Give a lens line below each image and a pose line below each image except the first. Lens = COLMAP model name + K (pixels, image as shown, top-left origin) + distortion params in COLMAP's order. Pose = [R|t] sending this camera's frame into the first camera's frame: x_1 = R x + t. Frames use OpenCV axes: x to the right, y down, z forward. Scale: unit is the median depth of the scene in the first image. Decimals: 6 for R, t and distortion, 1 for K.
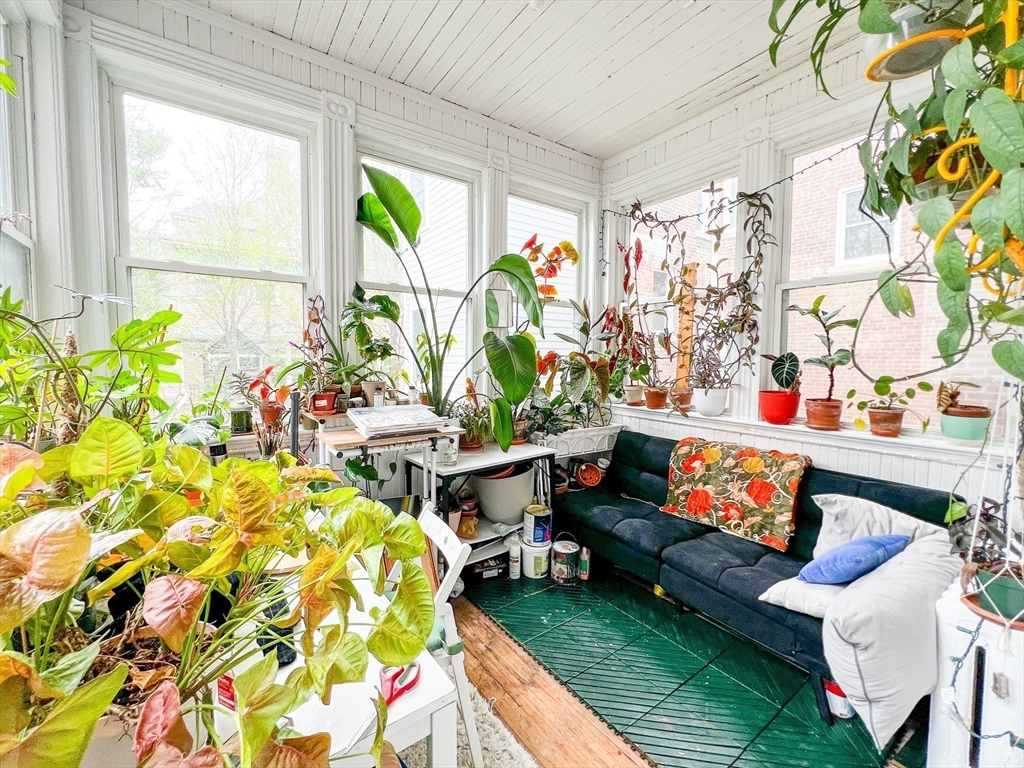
lens RADIAL K [[407.7, 0, 510.0], [0, 407.7, 382.1], [0, 0, 1]] dist [0.001059, 0.000111]
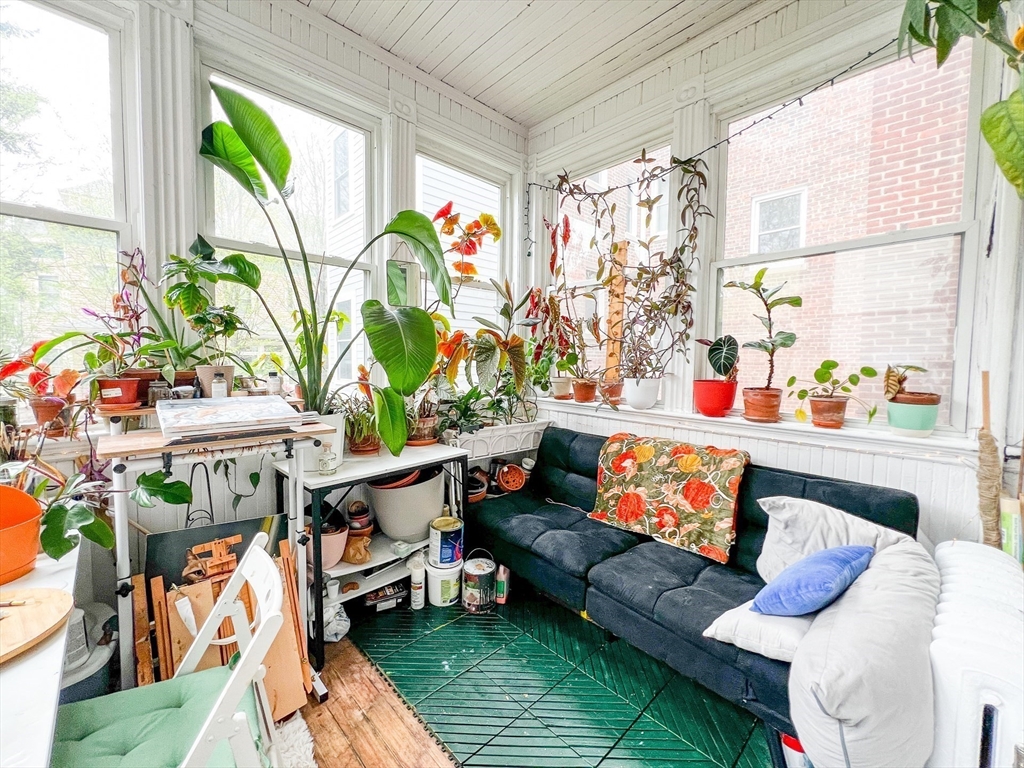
lens RADIAL K [[405.7, 0, 501.5], [0, 405.7, 381.4], [0, 0, 1]] dist [0.000443, 0.000008]
pose [[0.991392, -0.001099, 0.130922, 0.076378], [0.001008, 0.999999, 0.000761, 0.024156], [-0.130922, -0.000622, 0.991392, 0.174448]]
